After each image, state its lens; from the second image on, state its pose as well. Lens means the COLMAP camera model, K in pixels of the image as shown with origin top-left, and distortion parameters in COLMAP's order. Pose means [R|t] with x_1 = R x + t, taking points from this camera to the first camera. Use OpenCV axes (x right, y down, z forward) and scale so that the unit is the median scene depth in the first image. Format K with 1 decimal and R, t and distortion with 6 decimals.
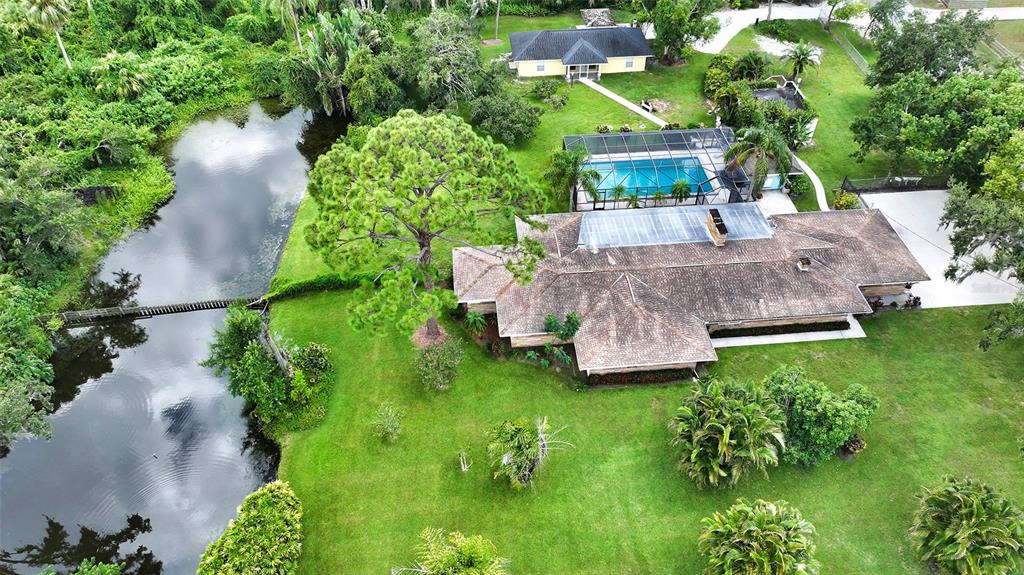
lens RADIAL K [[716.5, 0, 512.0], [0, 716.5, 287.5], [0, 0, 1]] dist [0.008142, 0.004298]
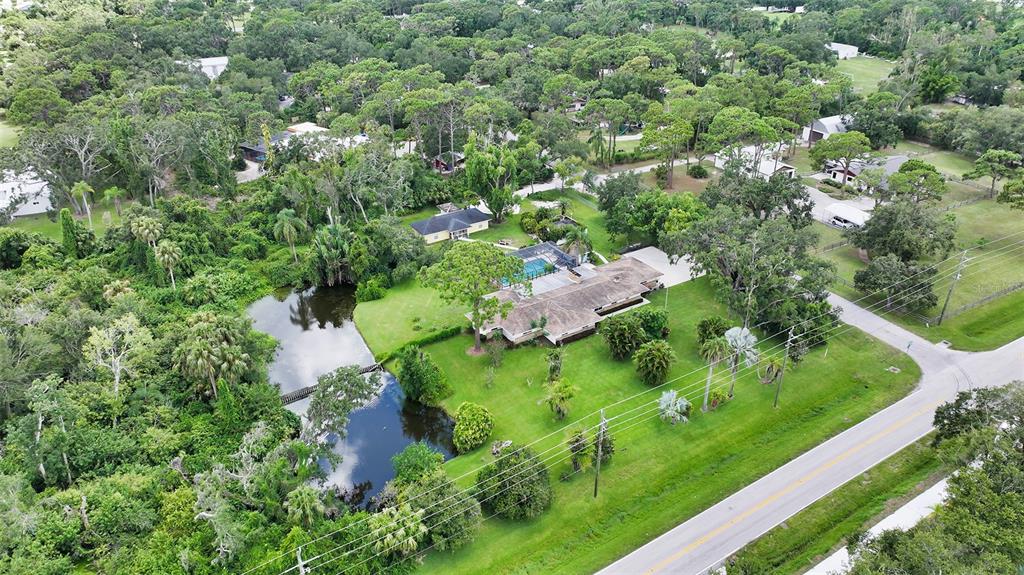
lens RADIAL K [[716.5, 0, 512.0], [0, 716.5, 287.5], [0, 0, 1]] dist [0.008142, 0.004298]
pose [[0.890204, -0.219683, 0.399094, -0.588211], [0.321421, 0.923698, -0.208496, 0.264050], [-0.322839, 0.313881, 0.892891, -0.666516]]
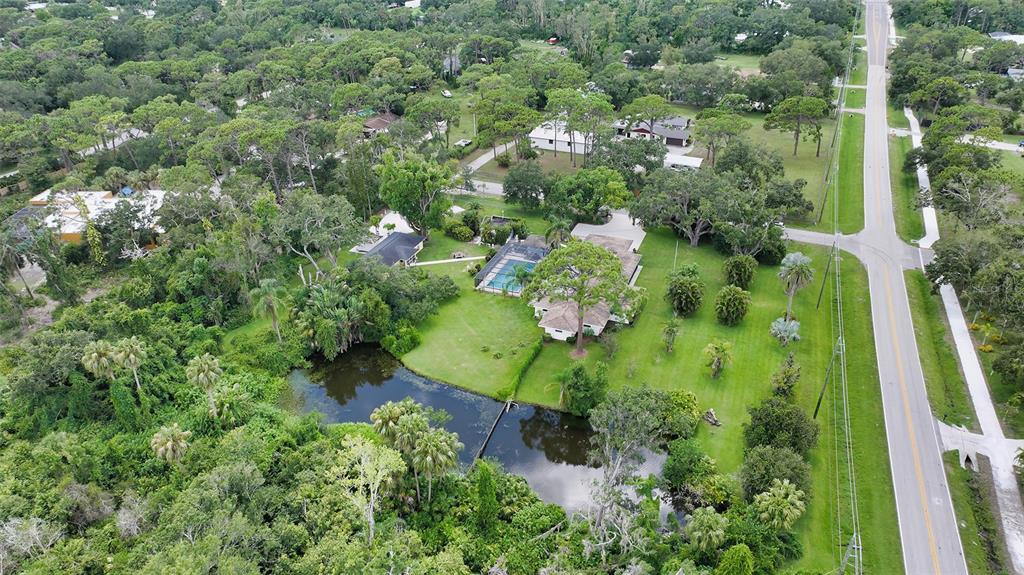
lens RADIAL K [[716.5, 0, 512.0], [0, 716.5, 287.5], [0, 0, 1]] dist [0.008142, 0.004298]
pose [[0.404215, -0.413389, 0.815916, -1.300532], [0.619052, 0.780328, 0.088672, -0.281273], [-0.673339, 0.469252, 0.571330, -0.064644]]
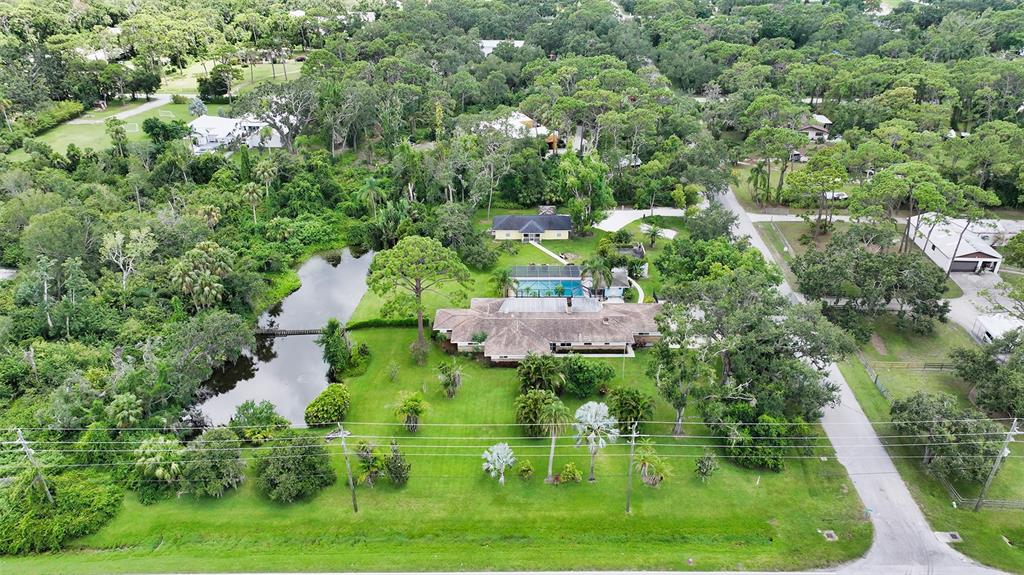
lens RADIAL K [[716.5, 0, 512.0], [0, 716.5, 287.5], [0, 0, 1]] dist [0.008142, 0.004298]
pose [[0.995120, 0.043115, -0.088754, 0.238185], [-0.065606, 0.960970, -0.268760, 0.325743], [0.073703, 0.273271, 0.959109, -0.730482]]
